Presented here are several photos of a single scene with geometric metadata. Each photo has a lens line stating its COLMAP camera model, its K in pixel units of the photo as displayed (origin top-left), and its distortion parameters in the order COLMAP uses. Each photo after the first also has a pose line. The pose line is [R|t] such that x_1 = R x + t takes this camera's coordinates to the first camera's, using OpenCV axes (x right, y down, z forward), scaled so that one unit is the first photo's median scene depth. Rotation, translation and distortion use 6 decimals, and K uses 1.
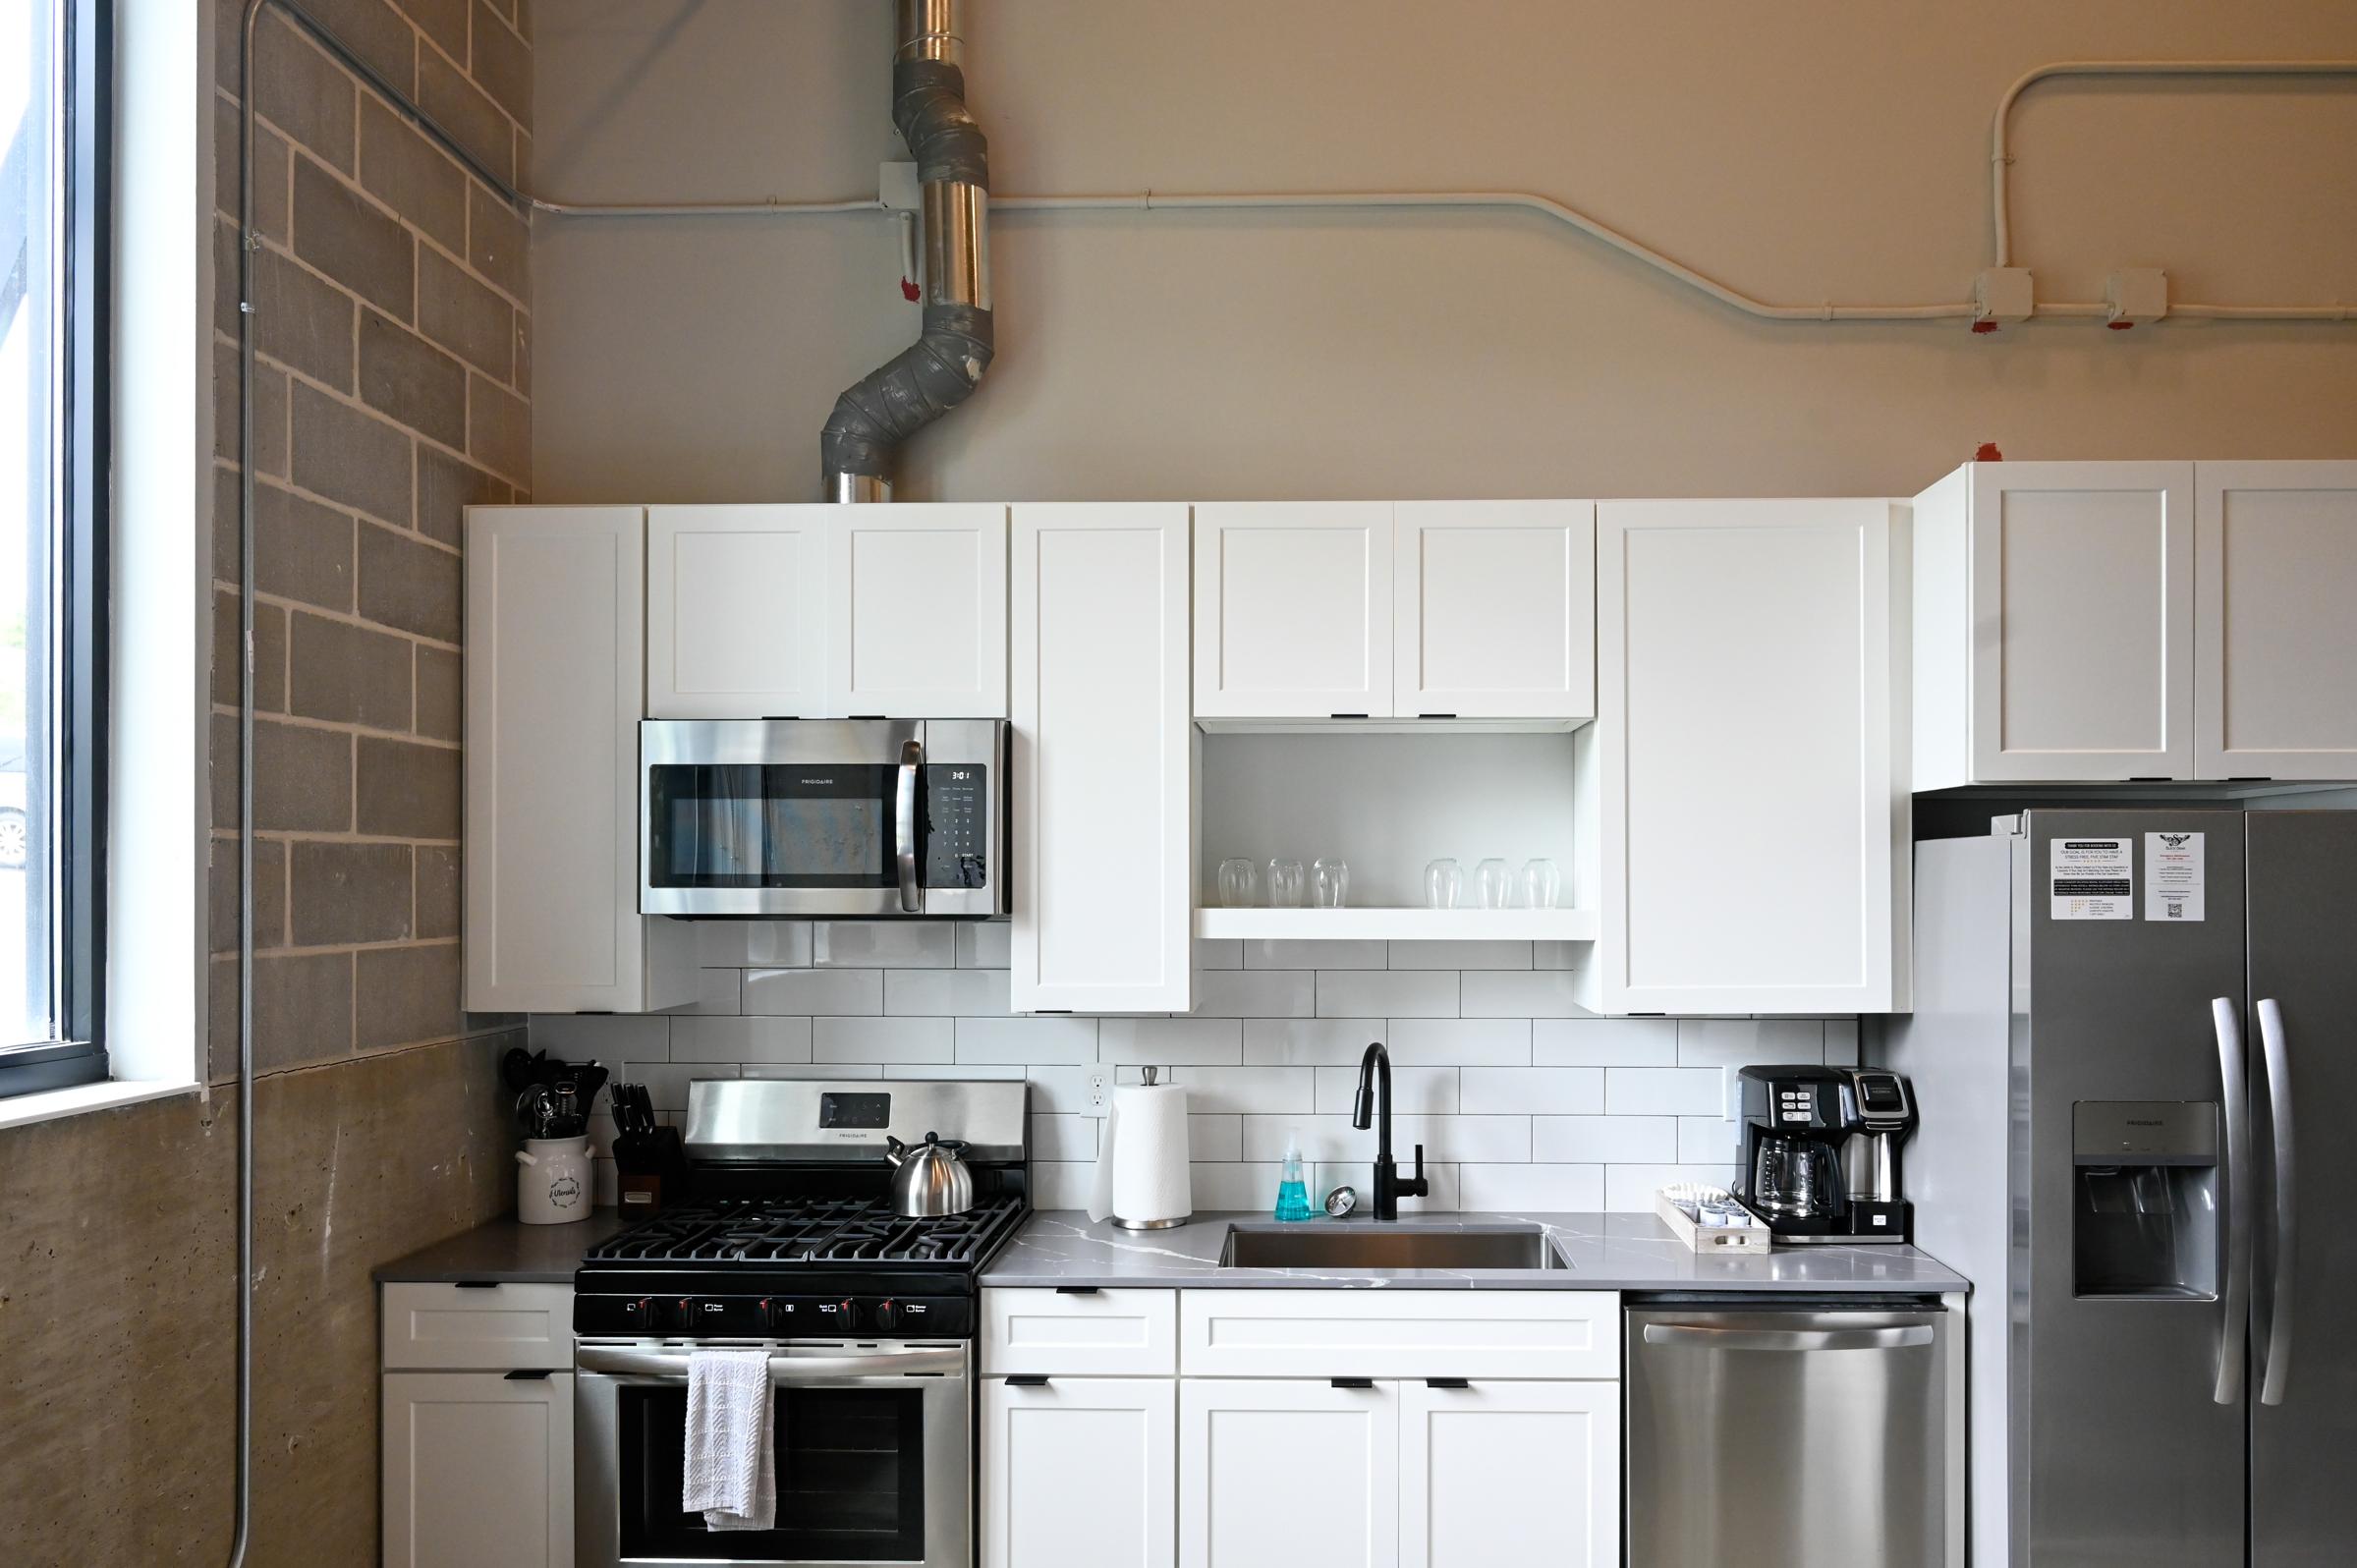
lens RADIAL K [[1673.7, 0, 1189.3], [0, 1673.7, 868.1], [0, 0, 1]] dist [-0.004606, -0.002717]
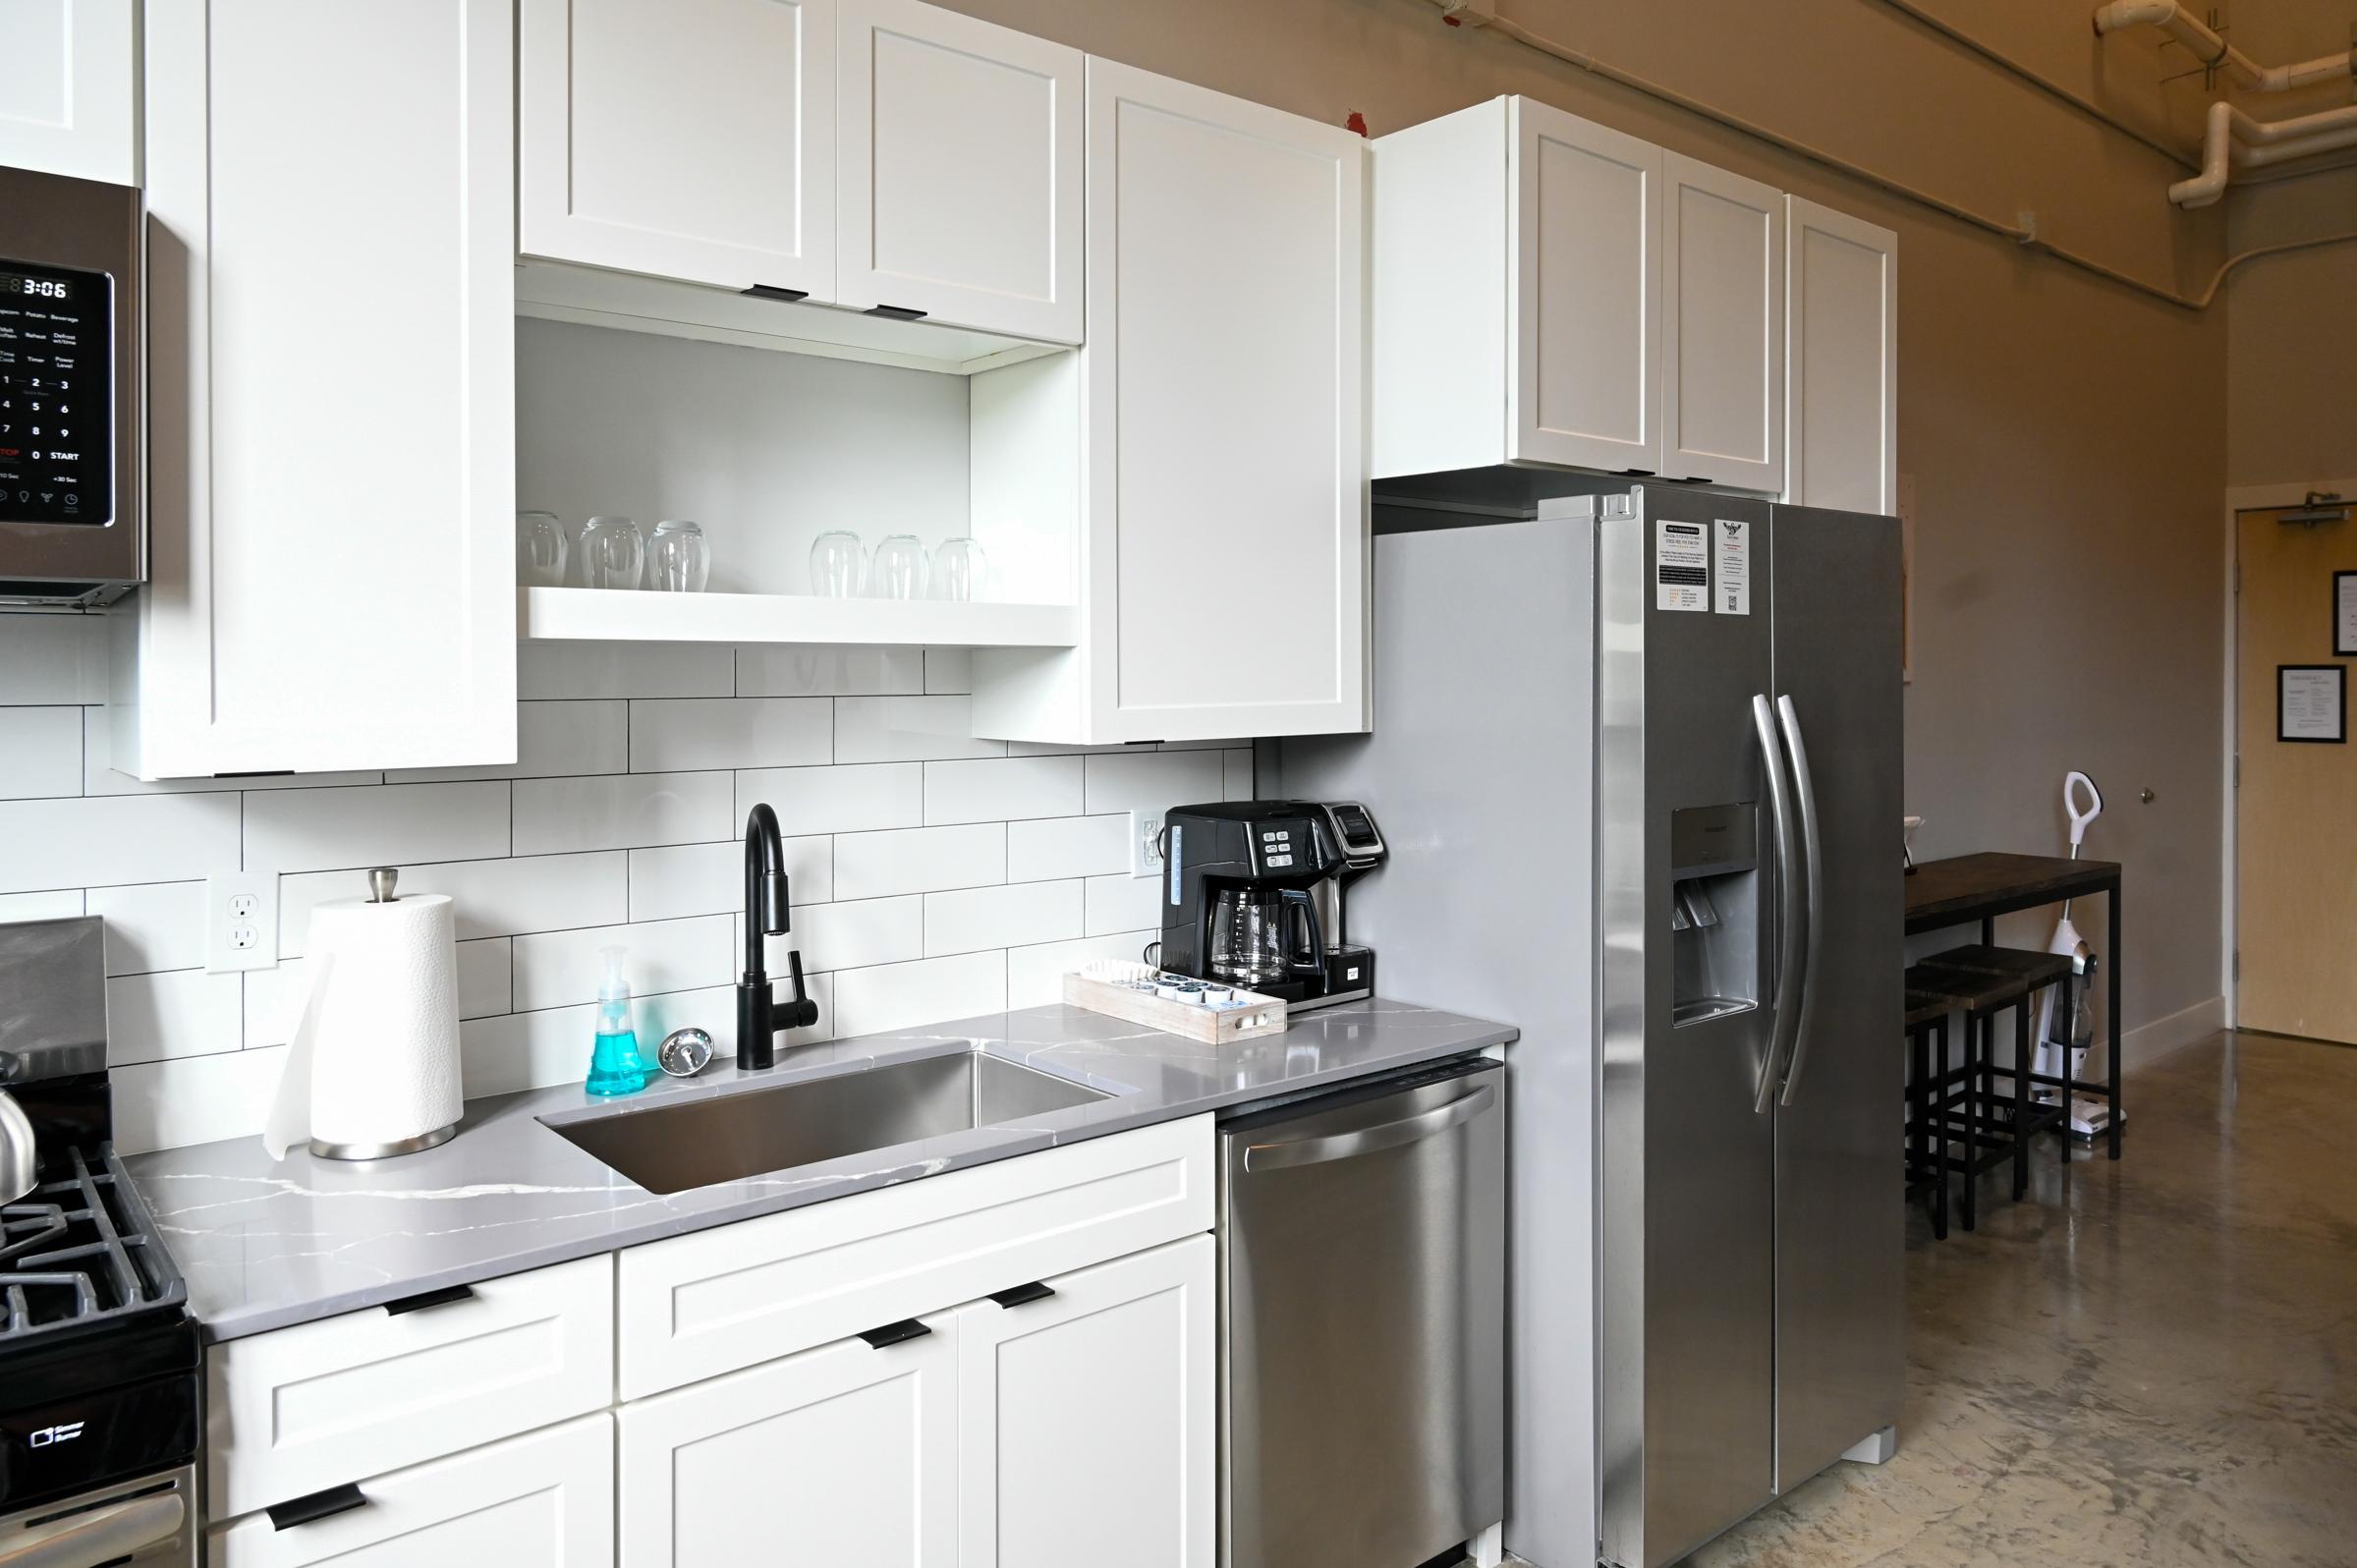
lens RADIAL K [[1651.0, 0, 1183.7], [0, 1651.0, 679.4], [0, 0, 1]] dist [-0.002435, -0.000956]
pose [[0.726474, -0.002543, 0.687189, -0.229757], [-0.007906, 0.999896, 0.012059, 0.049319], [-0.687149, -0.014194, 0.726378, 0.440981]]
